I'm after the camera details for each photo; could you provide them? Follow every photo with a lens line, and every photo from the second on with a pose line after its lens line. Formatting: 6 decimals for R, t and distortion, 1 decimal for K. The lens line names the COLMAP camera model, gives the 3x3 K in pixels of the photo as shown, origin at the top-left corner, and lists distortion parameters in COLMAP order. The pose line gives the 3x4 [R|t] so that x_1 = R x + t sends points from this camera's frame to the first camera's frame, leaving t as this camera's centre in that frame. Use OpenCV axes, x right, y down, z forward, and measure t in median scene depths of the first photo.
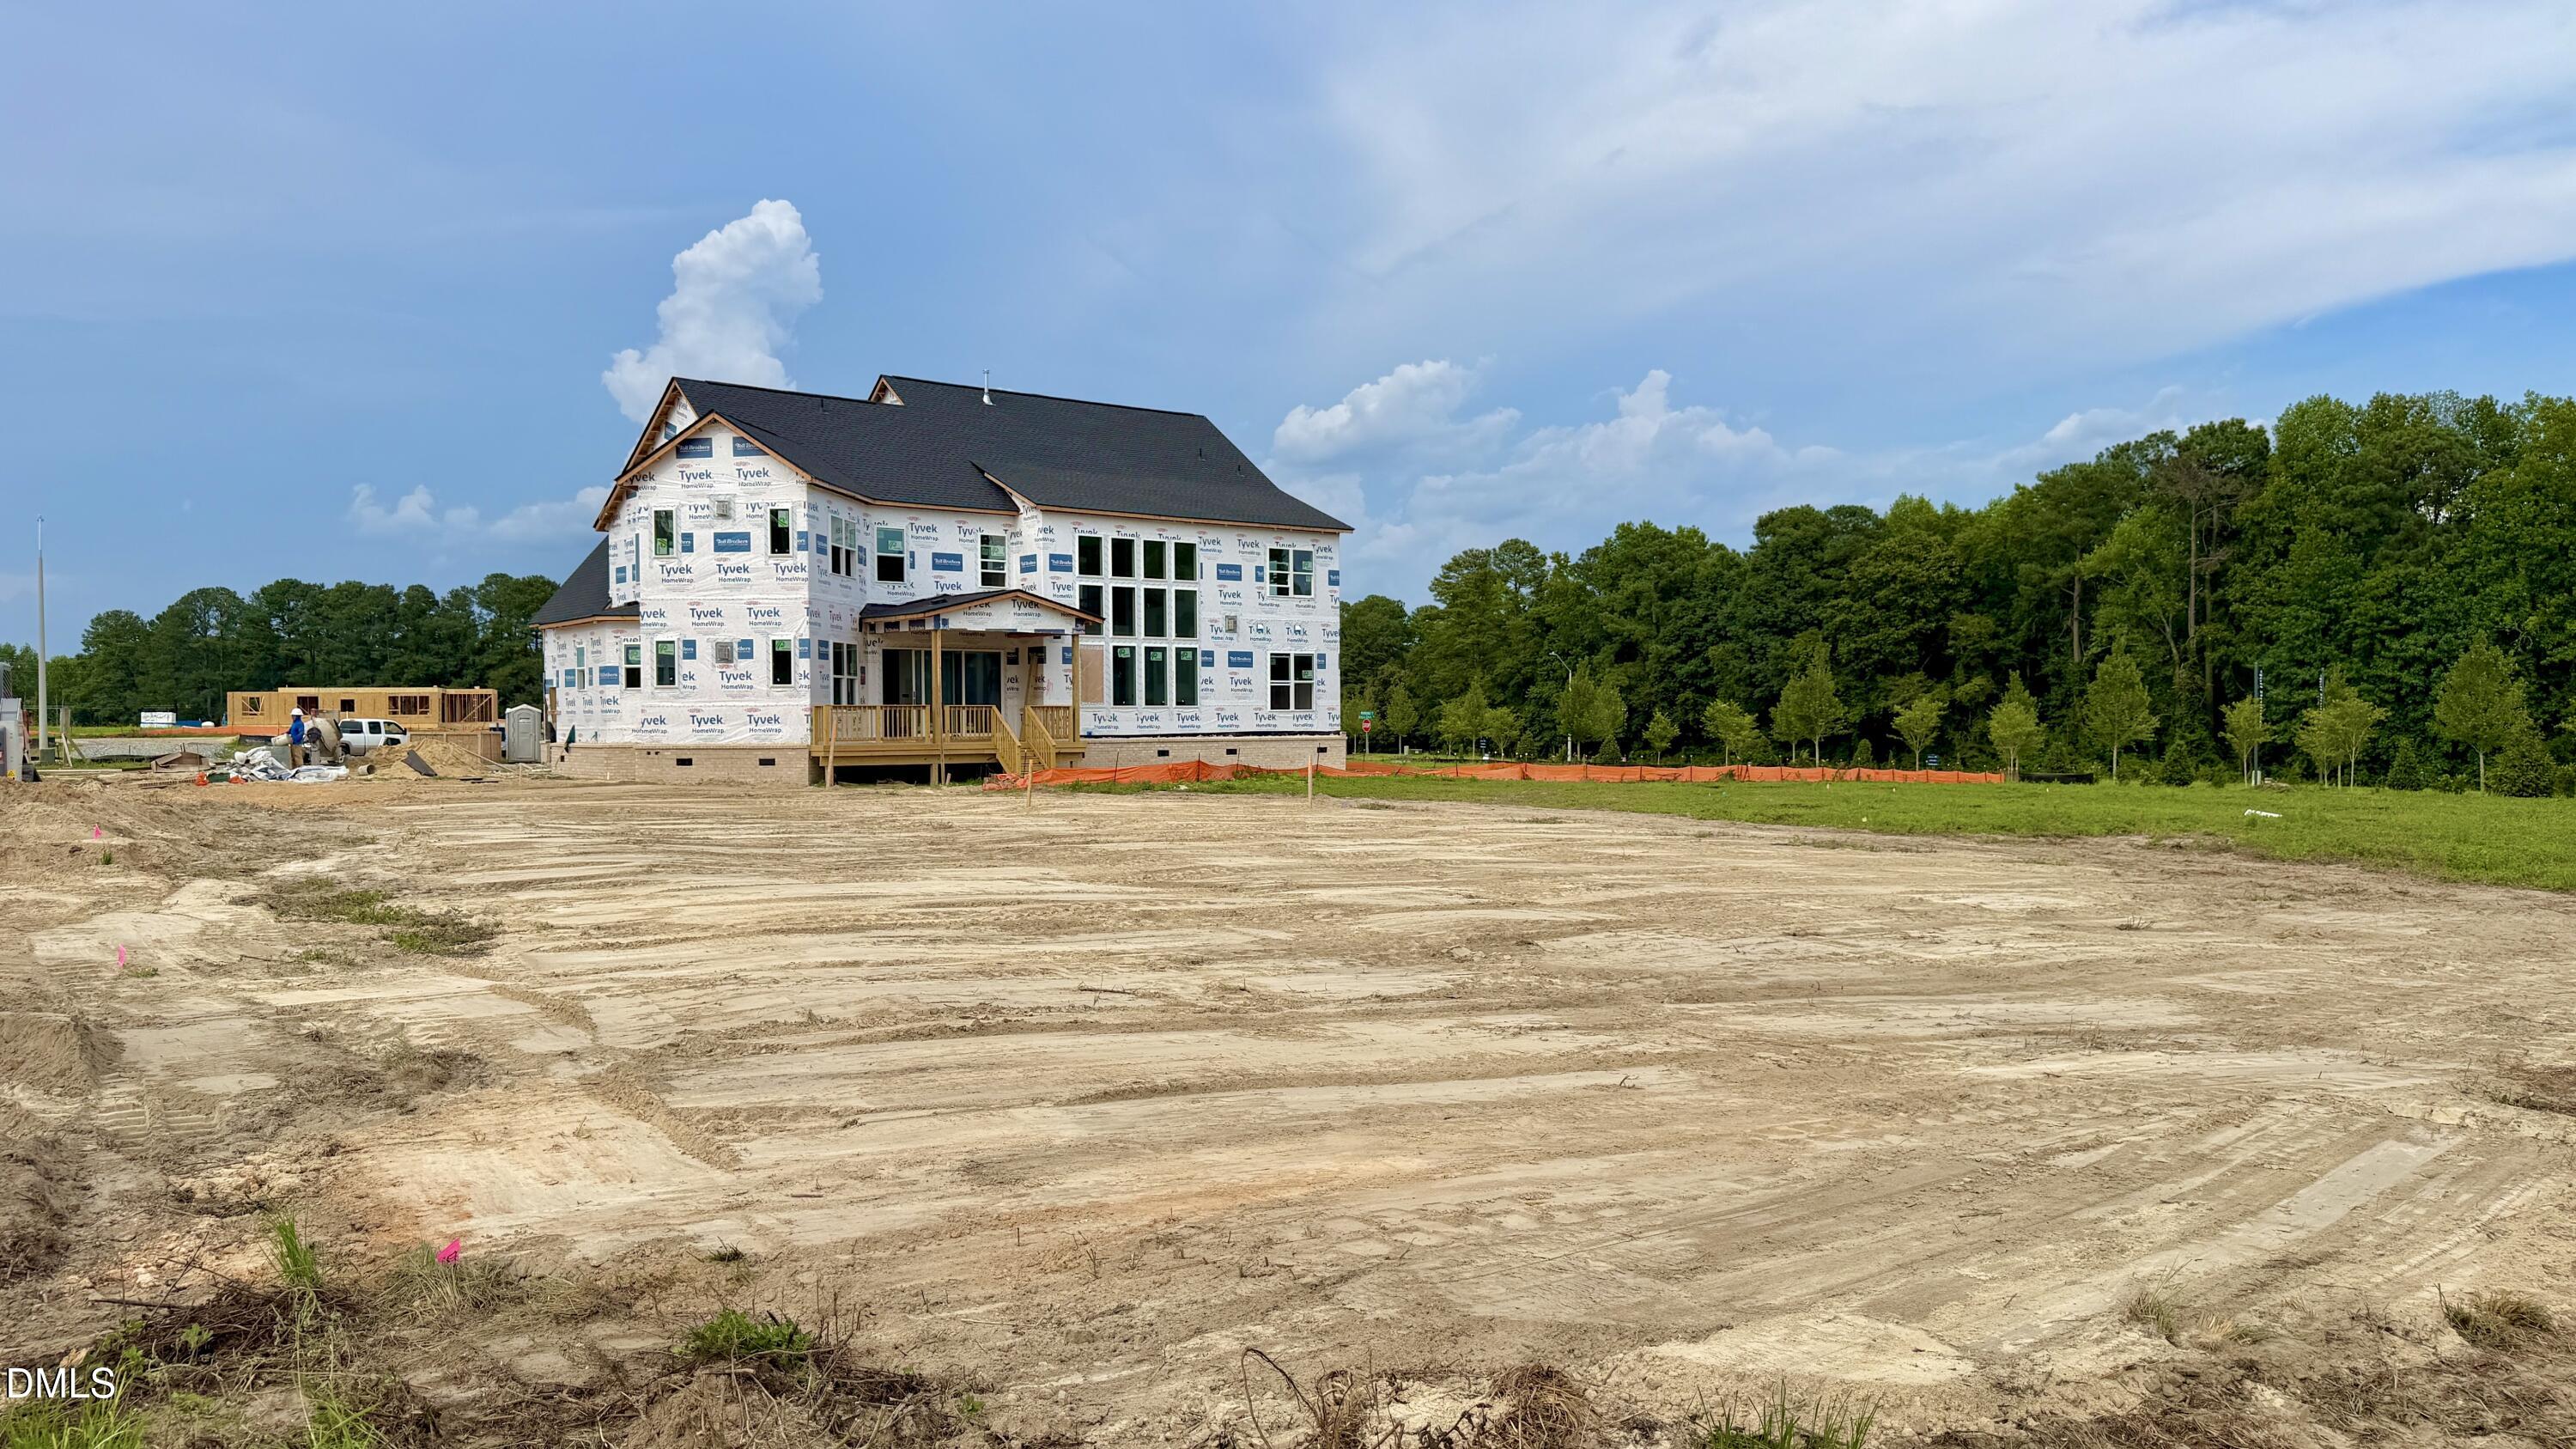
lens RADIAL K [[1979.6, 0, 1290.1], [0, 1979.6, 726.3], [0, 0, 1]] dist [0.001572, 0.000059]
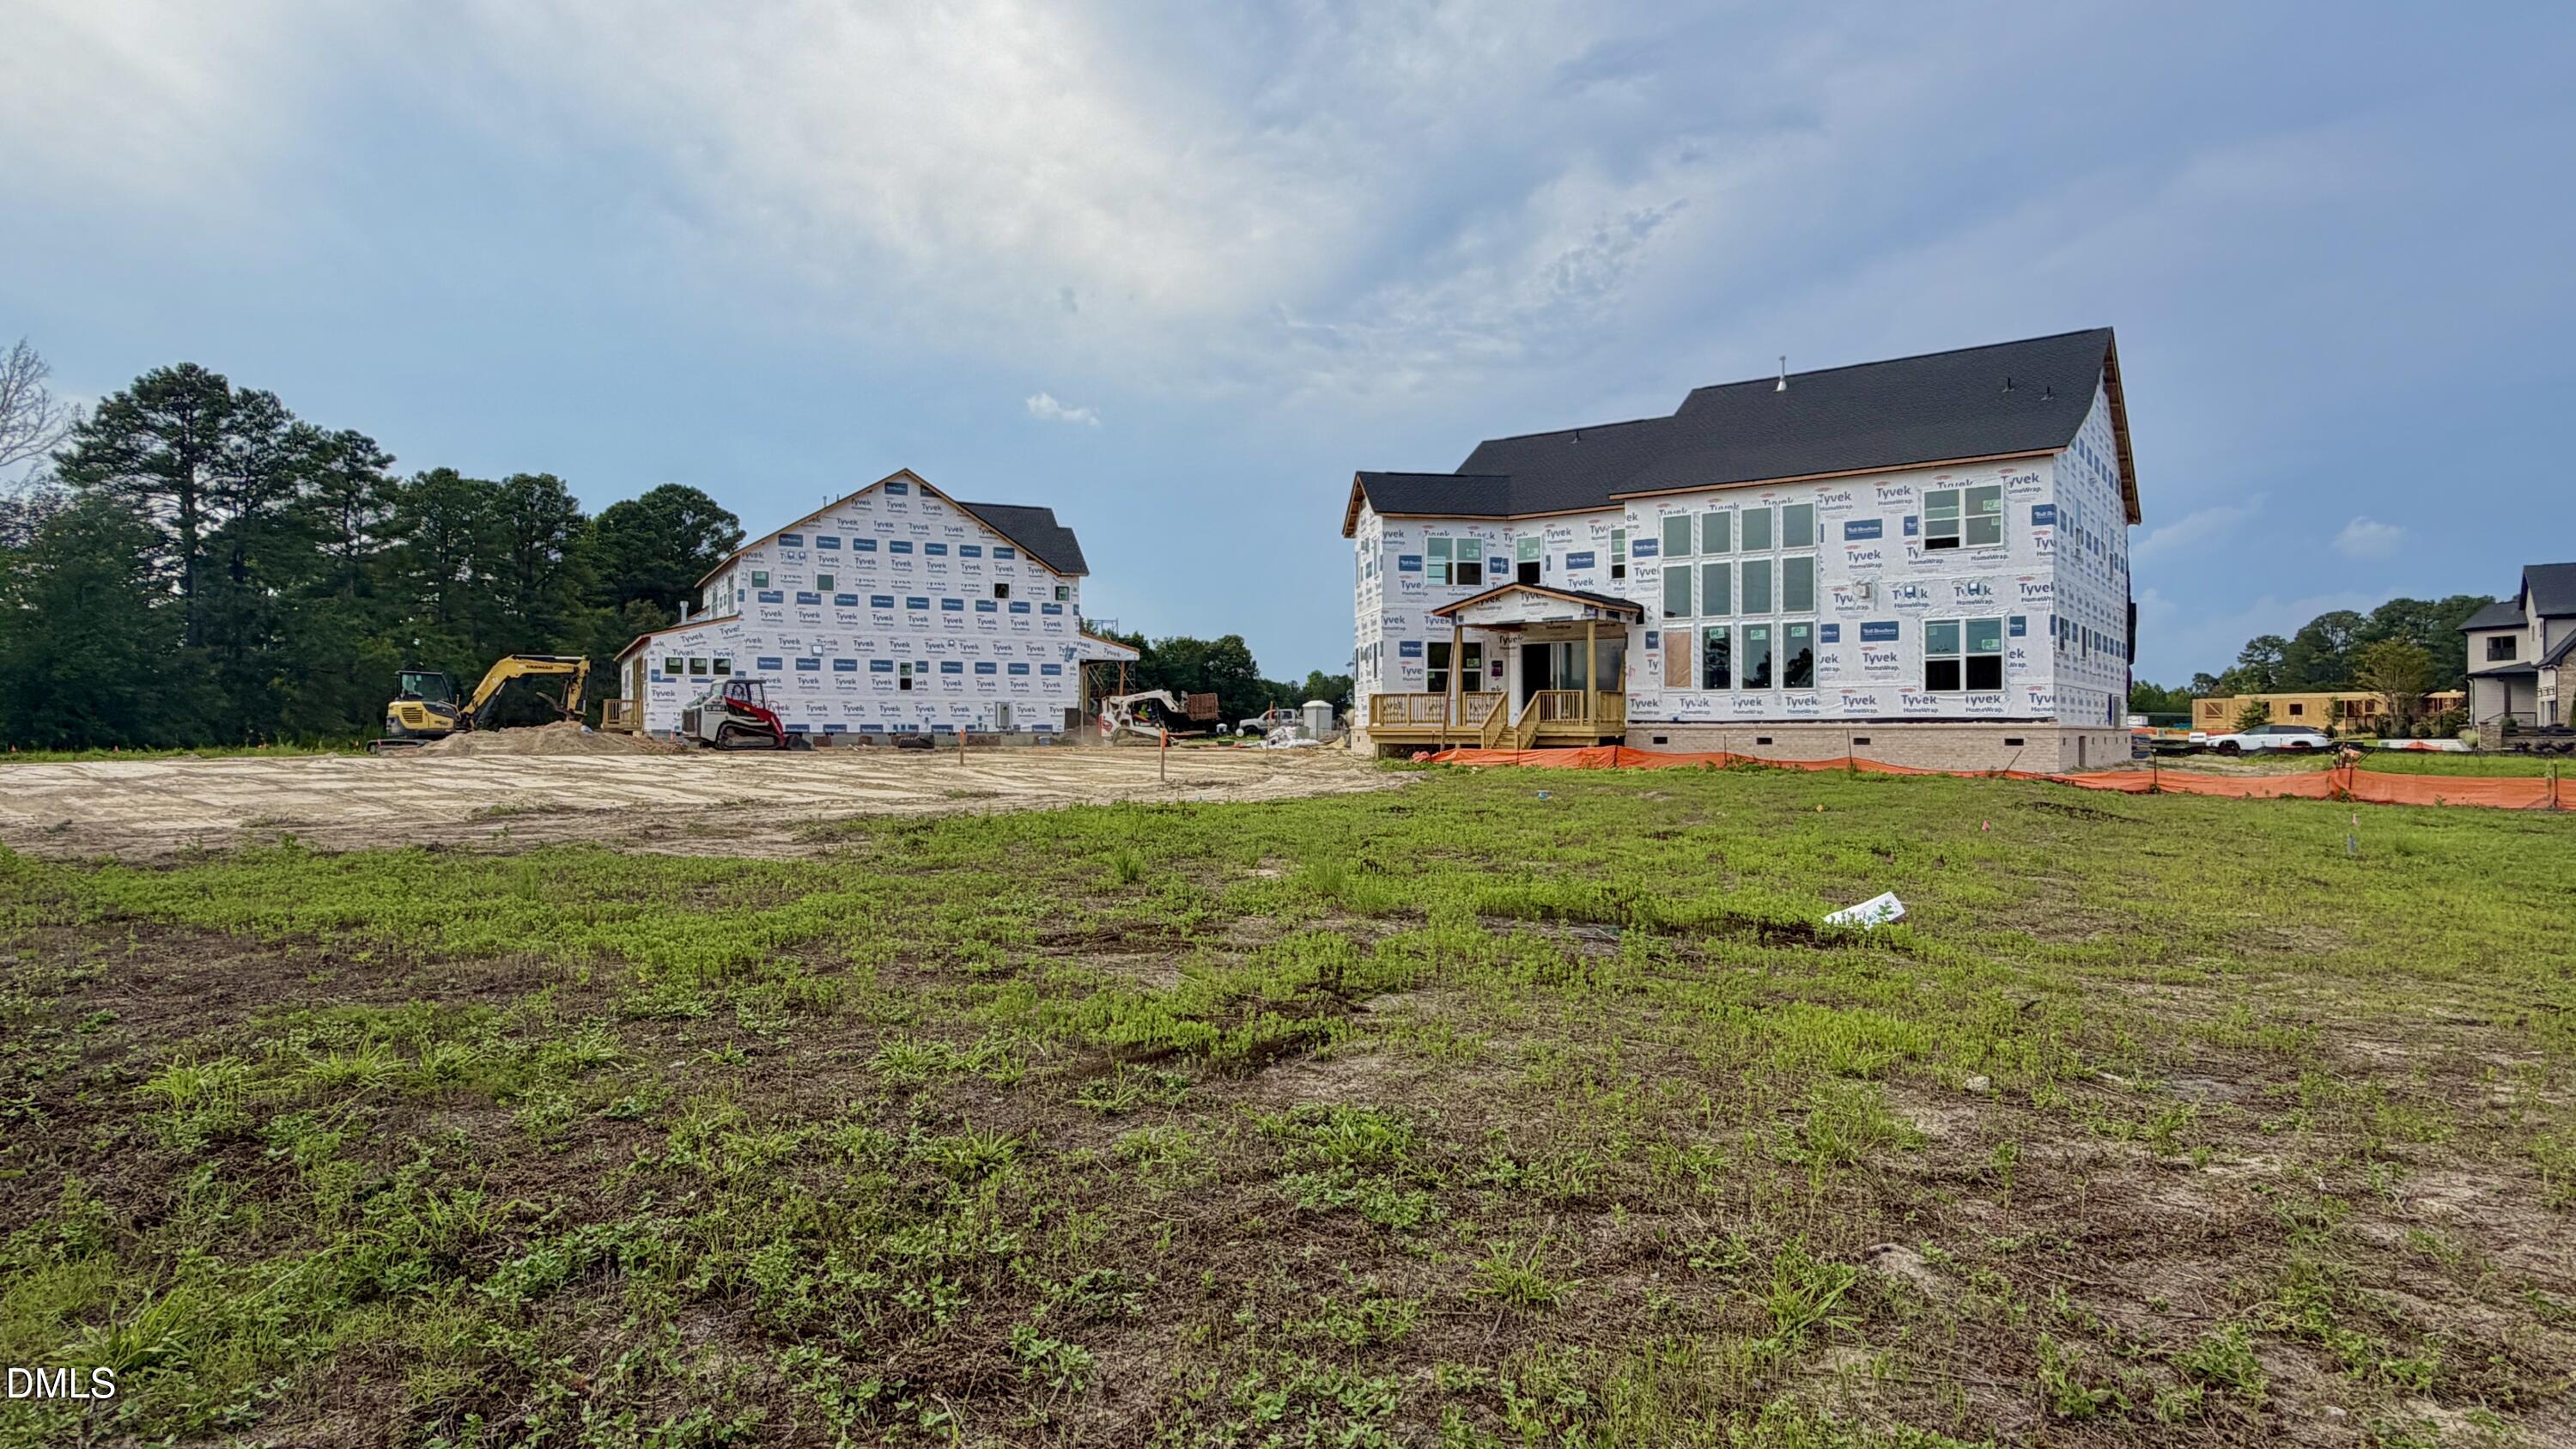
lens RADIAL K [[1414.3, 0, 1290.8], [0, 1414.3, 718.9], [0, 0, 1]] dist [-0.002522, -0.000306]
pose [[0.194781, -0.002009, -0.980845, 0.519554], [-0.006944, 0.999970, -0.003427, 0.007027], [0.980822, 0.007478, 0.194761, 0.647005]]
